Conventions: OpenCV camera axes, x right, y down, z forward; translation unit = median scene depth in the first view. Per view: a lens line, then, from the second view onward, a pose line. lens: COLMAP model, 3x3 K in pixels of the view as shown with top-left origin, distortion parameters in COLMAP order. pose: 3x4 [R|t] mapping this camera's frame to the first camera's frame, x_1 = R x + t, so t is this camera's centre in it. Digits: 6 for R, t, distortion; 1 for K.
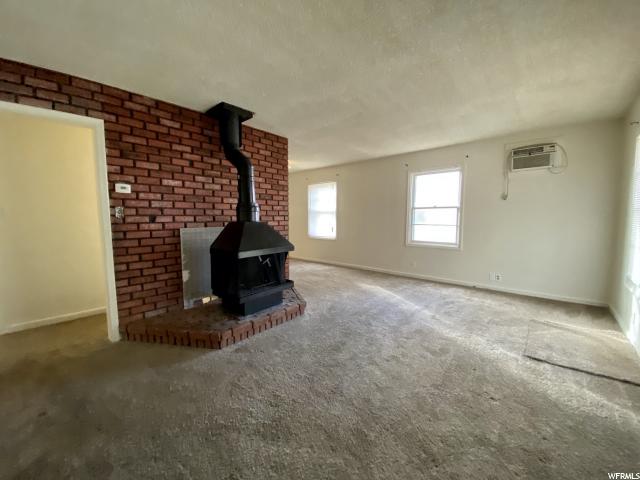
lens RADIAL K [[260.9, 0, 320.5], [0, 260.9, 239.0], [0, 0, 1]] dist [-0.000341, -0.000591]
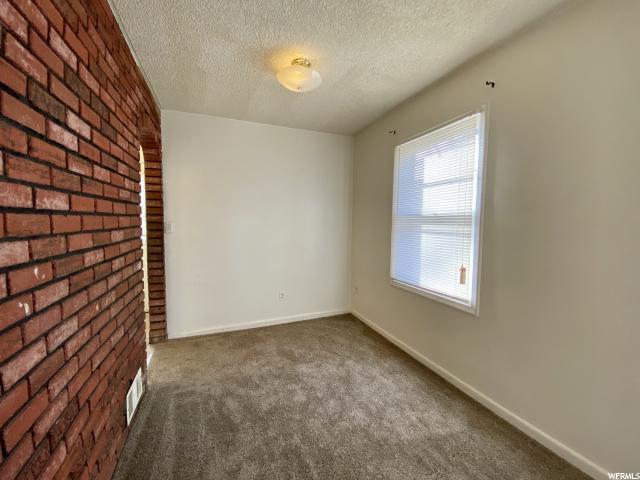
lens RADIAL K [[260.9, 0, 316.3], [0, 260.9, 238.0], [0, 0, 1]] dist [-0.000341, -0.000591]
pose [[0.887299, 0.032121, -0.460074, 0.058099], [-0.043603, 0.998946, -0.014349, -0.115424], [0.459129, 0.032792, 0.887764, 1.131986]]
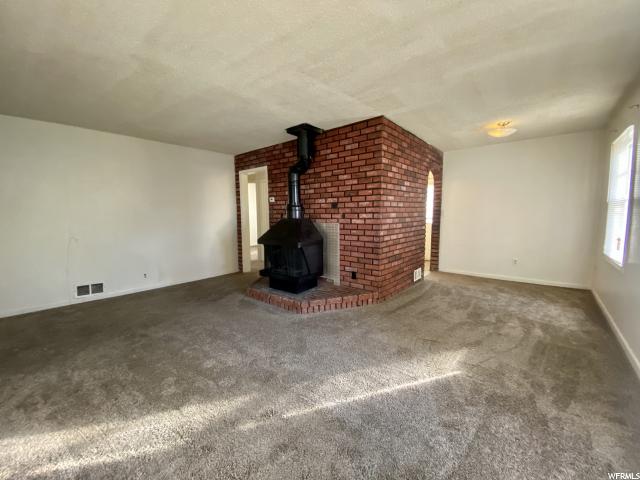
lens RADIAL K [[260.9, 0, 316.2], [0, 260.9, 239.4], [0, 0, 1]] dist [-0.000341, -0.000591]
pose [[0.004996, 0.096731, -0.995298, 0.770410], [-0.077659, 0.992342, 0.096053, -0.078216], [0.996967, 0.076814, 0.012470, 0.897223]]
